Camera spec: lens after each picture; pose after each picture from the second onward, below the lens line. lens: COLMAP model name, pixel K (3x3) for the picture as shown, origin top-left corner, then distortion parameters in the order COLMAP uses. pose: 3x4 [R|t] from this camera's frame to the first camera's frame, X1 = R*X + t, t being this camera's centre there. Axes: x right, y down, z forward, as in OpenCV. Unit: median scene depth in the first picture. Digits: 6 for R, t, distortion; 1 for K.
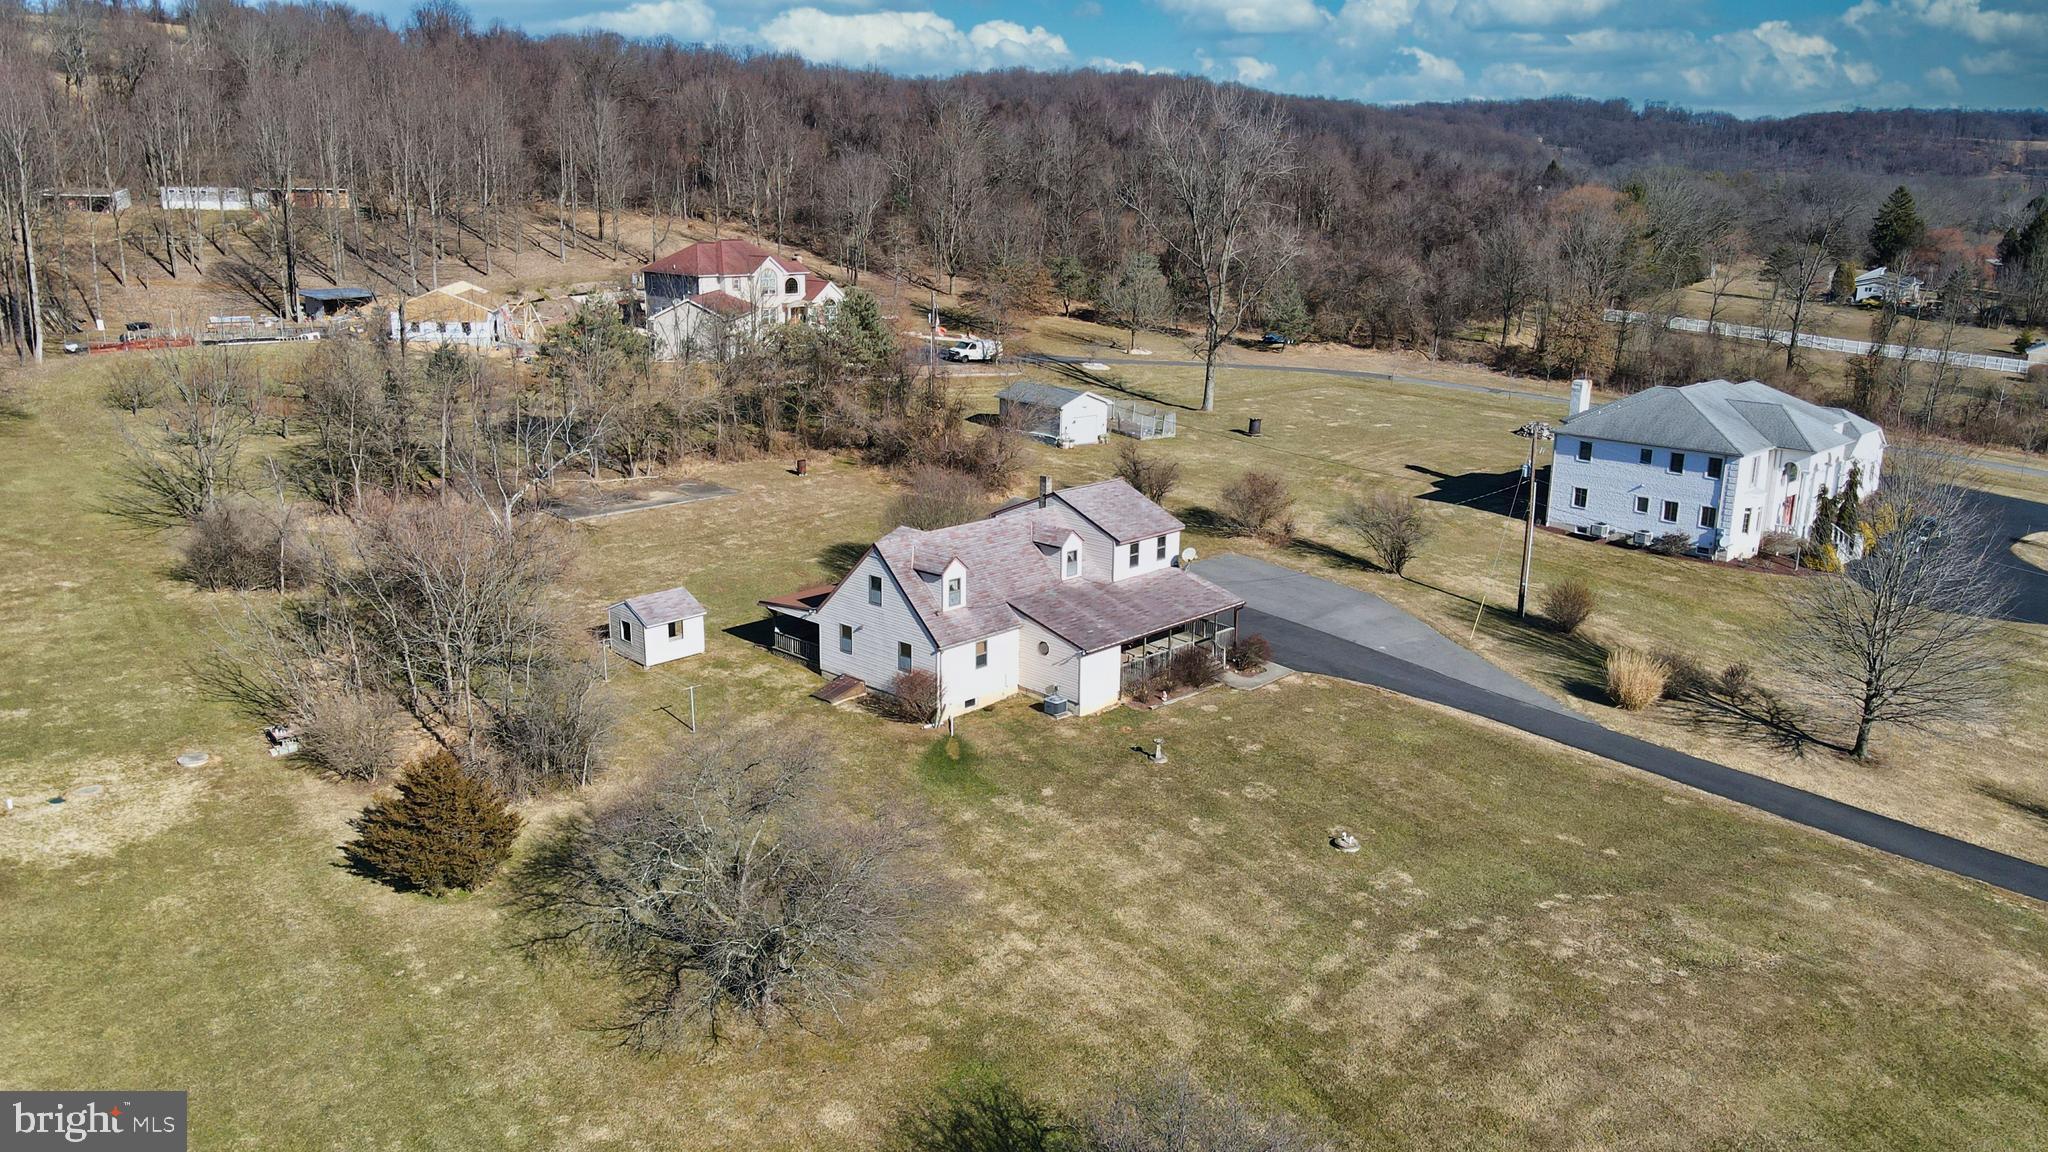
lens RADIAL K [[1507.5, 0, 1019.5], [0, 1507.5, 576.8], [0, 0, 1]] dist [-0.009410, 0.044617]
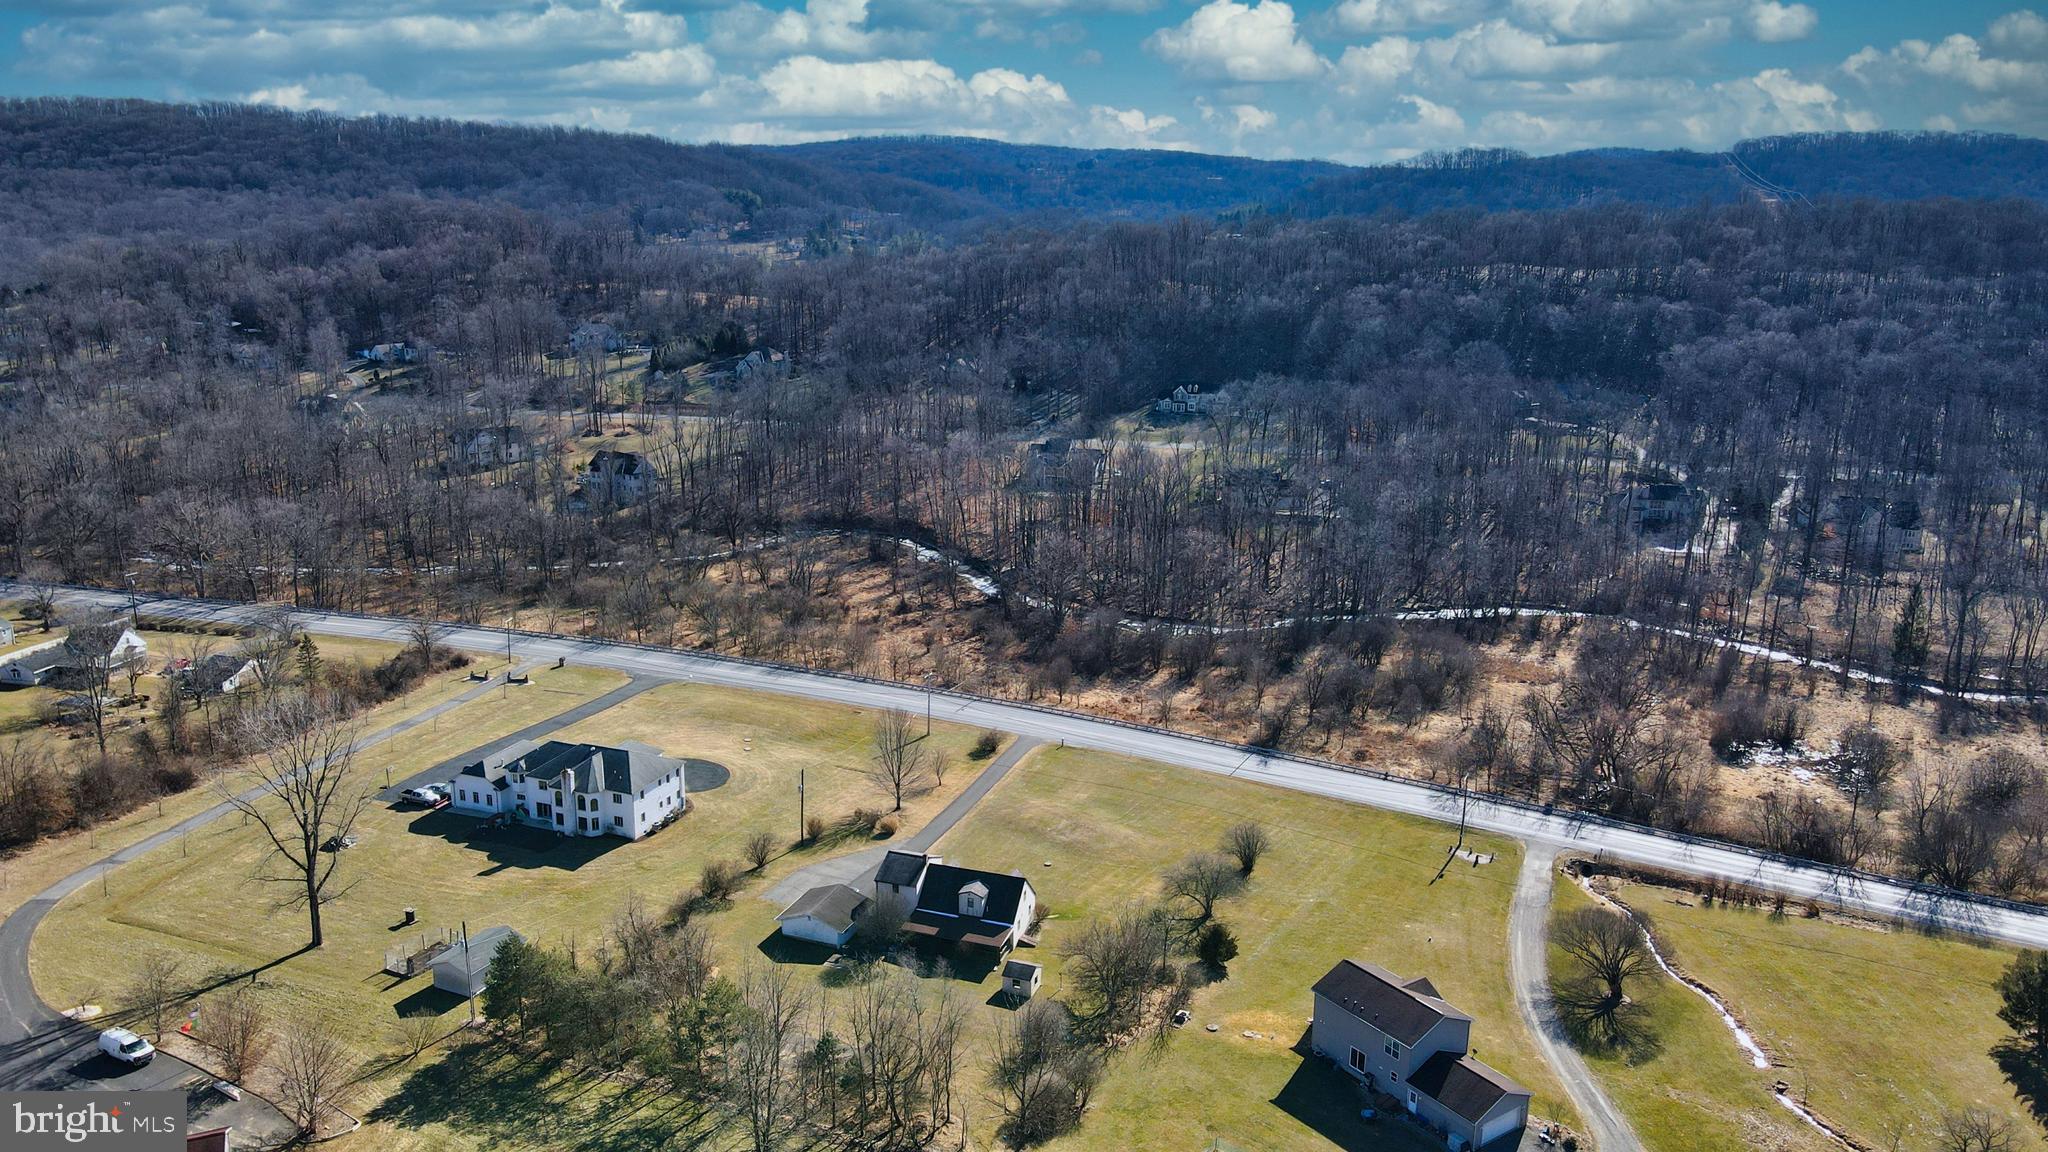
lens RADIAL K [[1507.5, 0, 1019.5], [0, 1507.5, 576.8], [0, 0, 1]] dist [-0.009410, 0.044617]
pose [[-0.413909, -0.242791, 0.877344, -1.998906], [0.207142, 0.913374, 0.350486, -1.256285], [-0.886437, 0.326804, -0.327762, 1.514698]]
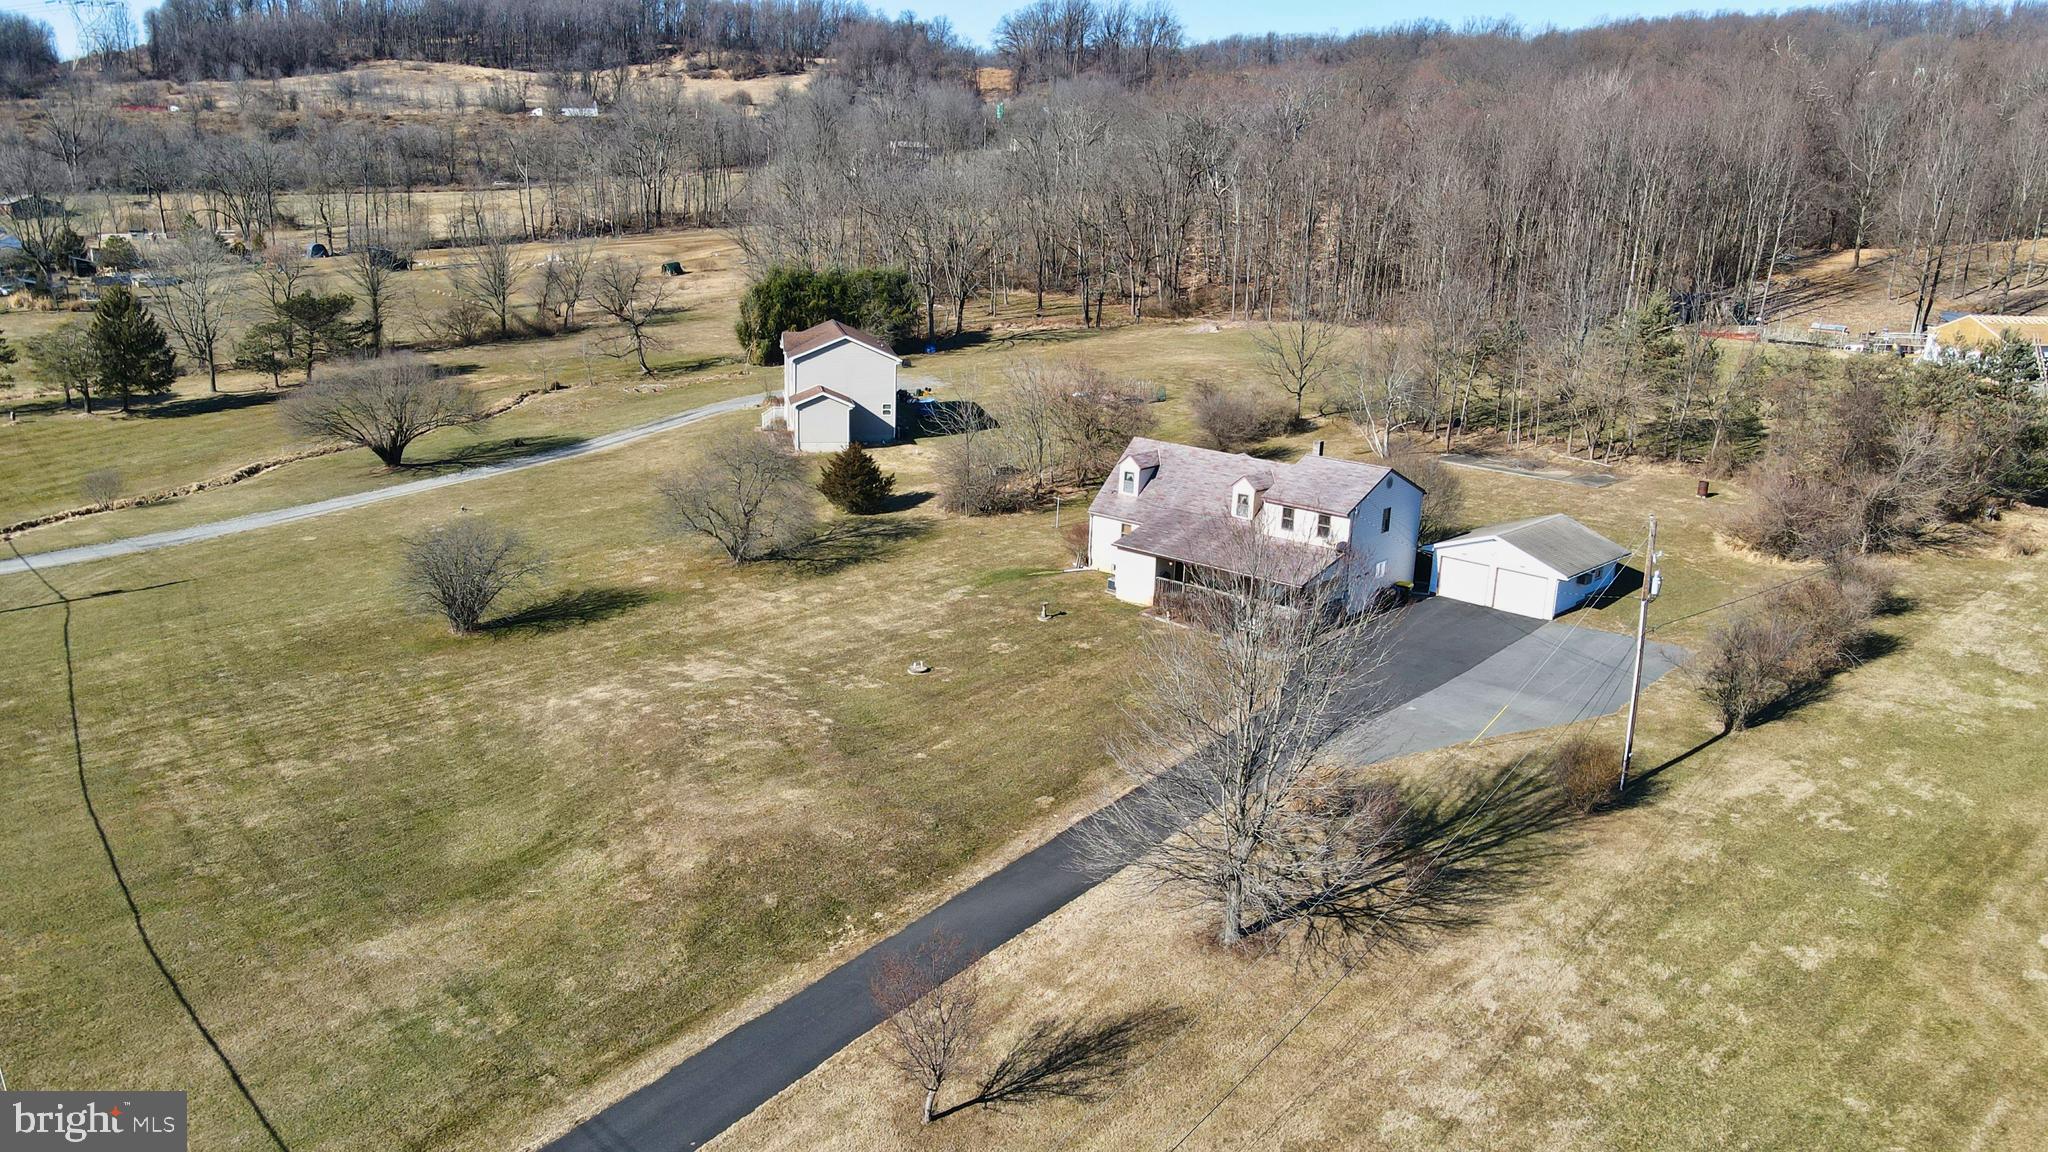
lens RADIAL K [[1507.5, 0, 1019.5], [0, 1507.5, 576.8], [0, 0, 1]] dist [-0.009410, 0.044617]
pose [[0.029374, 0.247870, -0.968348, 1.118089], [-0.283320, 0.931101, 0.229741, -0.168244], [0.958575, 0.267604, 0.097576, 0.719293]]
